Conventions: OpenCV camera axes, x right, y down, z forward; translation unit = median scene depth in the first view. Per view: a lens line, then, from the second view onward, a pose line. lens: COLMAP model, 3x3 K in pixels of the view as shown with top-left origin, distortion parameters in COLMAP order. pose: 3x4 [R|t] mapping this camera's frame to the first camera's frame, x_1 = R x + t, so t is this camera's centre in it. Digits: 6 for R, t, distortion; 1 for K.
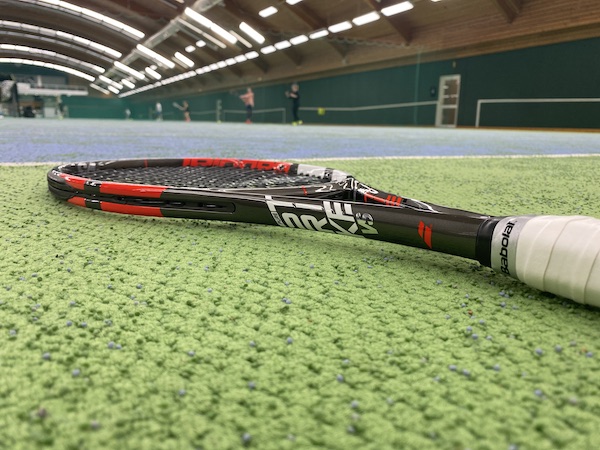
lens RADIAL K [[500.4, 0, 300.1], [0, 500.4, 227.9], [0, 0, 1]] dist [0.017274, -0.025421]
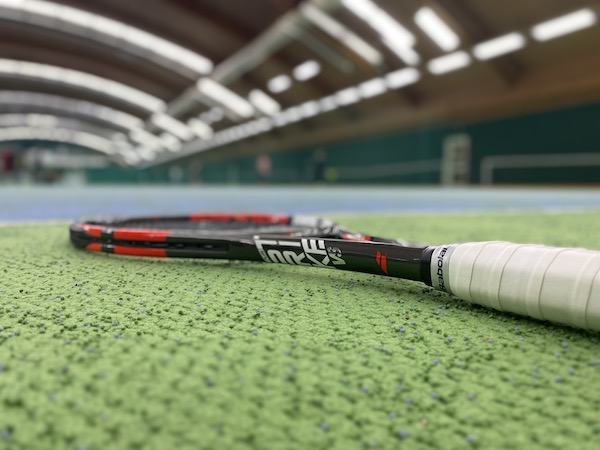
lens RADIAL K [[500.4, 0, 302.1], [0, 500.4, 221.0], [0, 0, 1]] dist [0.017274, -0.025421]
pose [[0.999630, -0.015589, -0.022276, 0.097499], [0.012386, 0.990449, -0.137323, 0.086713], [0.024204, 0.136997, 0.990276, -0.226940]]
